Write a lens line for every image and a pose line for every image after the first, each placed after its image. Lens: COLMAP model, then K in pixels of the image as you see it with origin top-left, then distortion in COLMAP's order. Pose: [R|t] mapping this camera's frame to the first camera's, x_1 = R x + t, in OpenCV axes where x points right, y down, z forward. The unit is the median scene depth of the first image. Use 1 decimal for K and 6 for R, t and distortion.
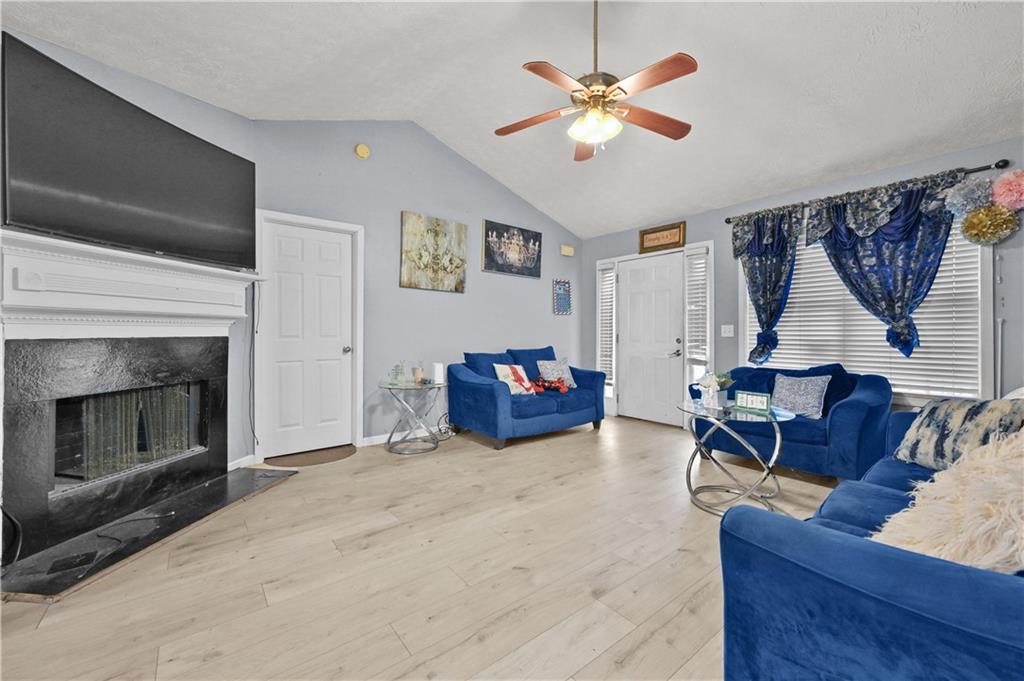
lens RADIAL K [[412.4, 0, 513.4], [0, 412.4, 328.6], [0, 0, 1]] dist [-0.000138, 0.000135]
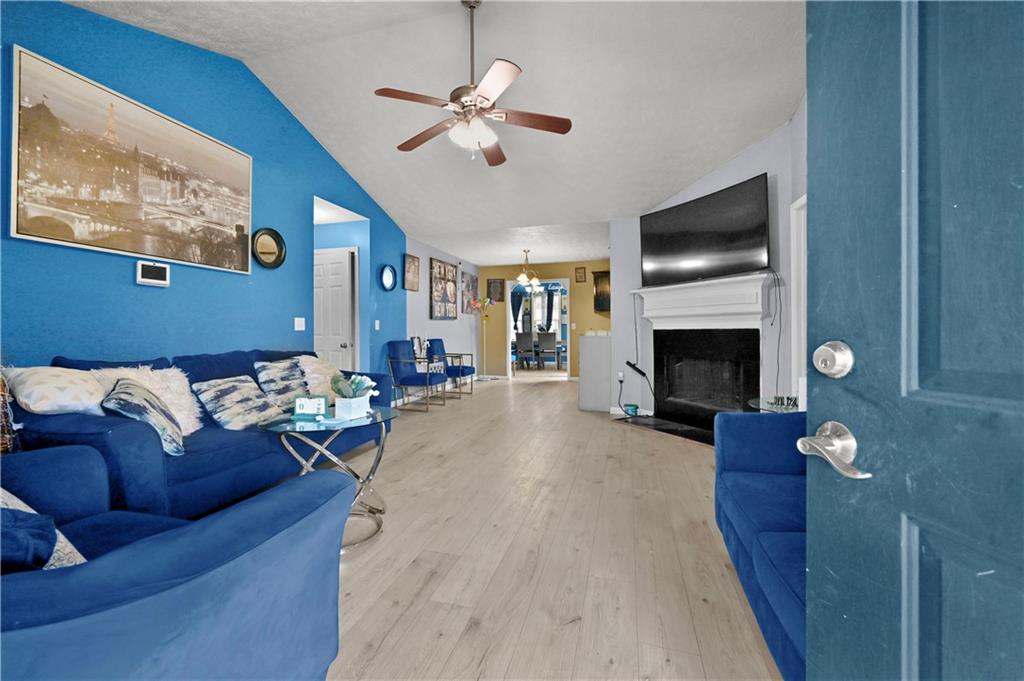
lens RADIAL K [[410.8, 0, 513.3], [0, 410.8, 336.6], [0, 0, 1]] dist [0.000117, 0.000090]
pose [[-0.808687, 0.008782, -0.588174, 0.578315], [0.007594, 0.999961, 0.004489, 0.028891], [0.588190, -0.000836, -0.808722, 1.498722]]
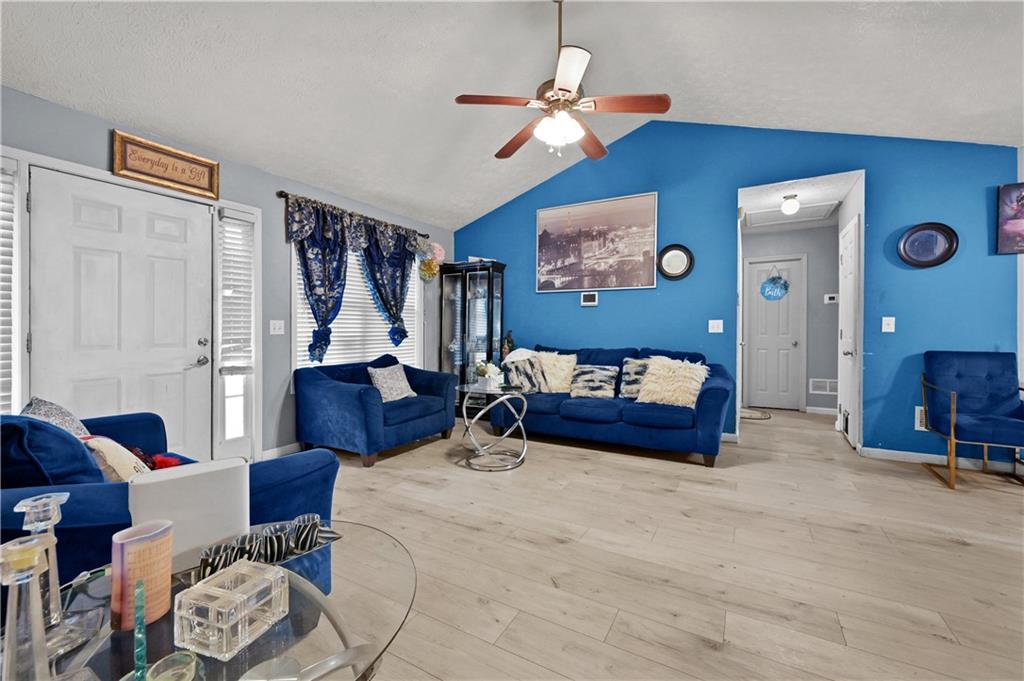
lens RADIAL K [[410.8, 0, 513.3], [0, 410.8, 336.6], [0, 0, 1]] dist [0.000117, 0.000090]
pose [[-0.374056, -0.016323, 0.927262, -0.557183], [-0.009091, 0.999862, 0.013934, 0.010852], [-0.927362, -0.003218, -0.374153, 1.153812]]
